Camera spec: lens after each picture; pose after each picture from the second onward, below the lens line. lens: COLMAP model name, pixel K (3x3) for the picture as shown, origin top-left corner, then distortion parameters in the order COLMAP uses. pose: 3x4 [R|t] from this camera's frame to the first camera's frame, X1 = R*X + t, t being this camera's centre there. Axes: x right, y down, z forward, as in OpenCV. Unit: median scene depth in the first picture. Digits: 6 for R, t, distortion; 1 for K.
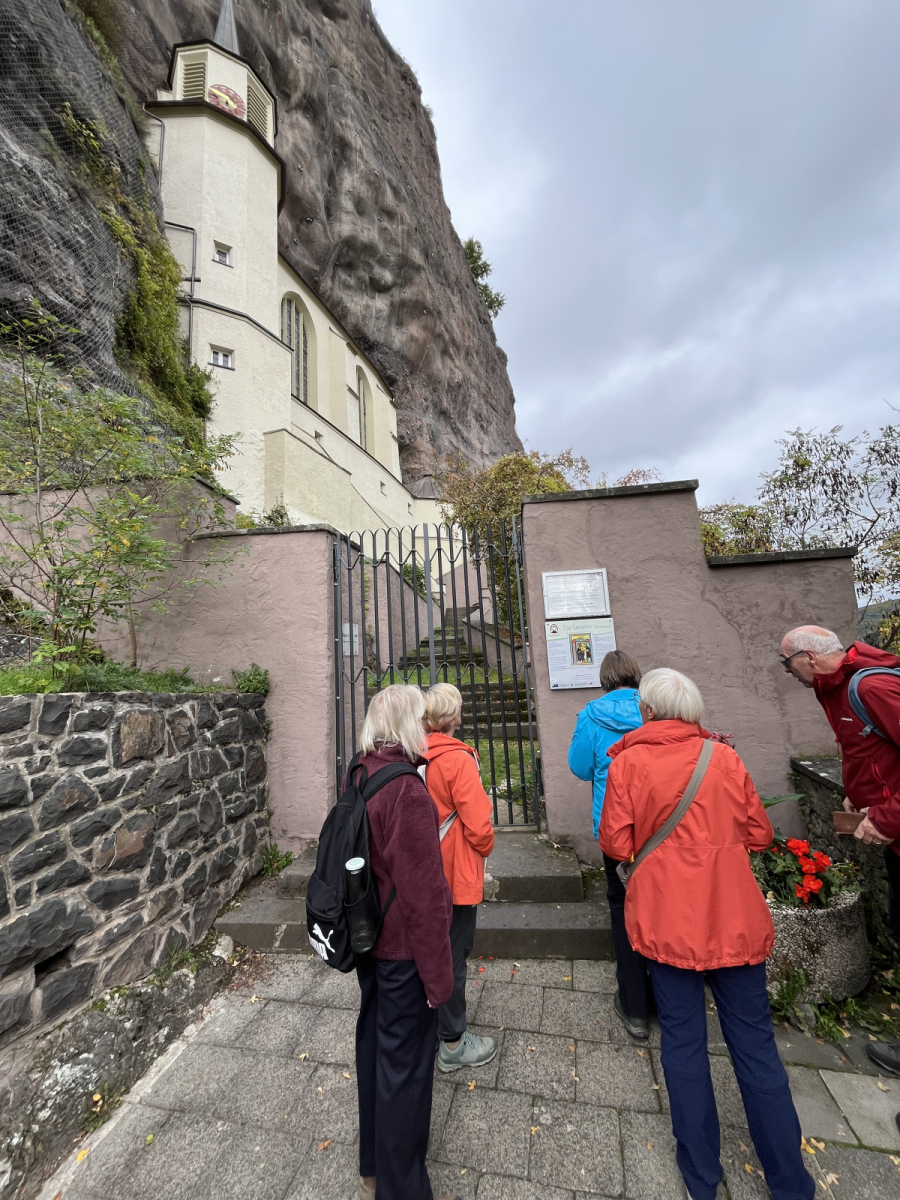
lens RADIAL K [[481.3, 0, 441.5], [0, 481.3, 595.3], [0, 0, 1]] dist [-0.001789, 0.000174]
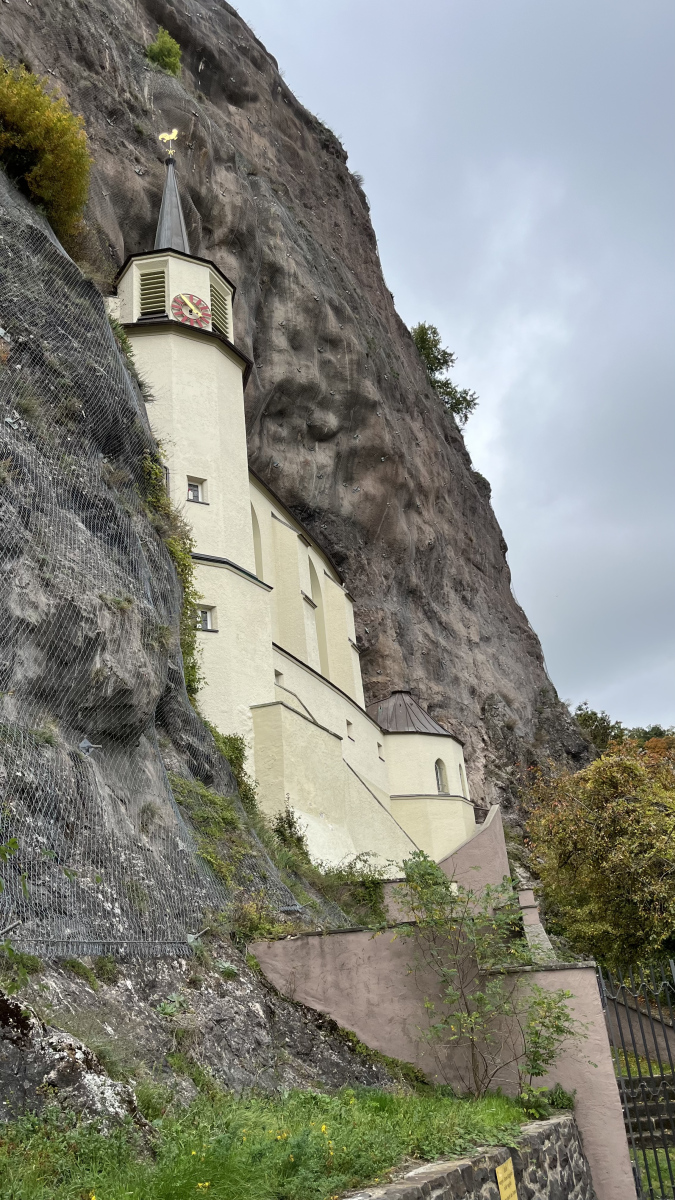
lens RADIAL K [[922.2, 0, 296.4], [0, 922.2, 606.9], [0, 0, 1]] dist [0.026027, -0.006718]
pose [[0.998489, -0.043040, -0.034165, -0.123487], [0.033281, 0.968376, -0.247264, -0.065481], [0.043727, 0.245753, 0.968346, -0.228936]]
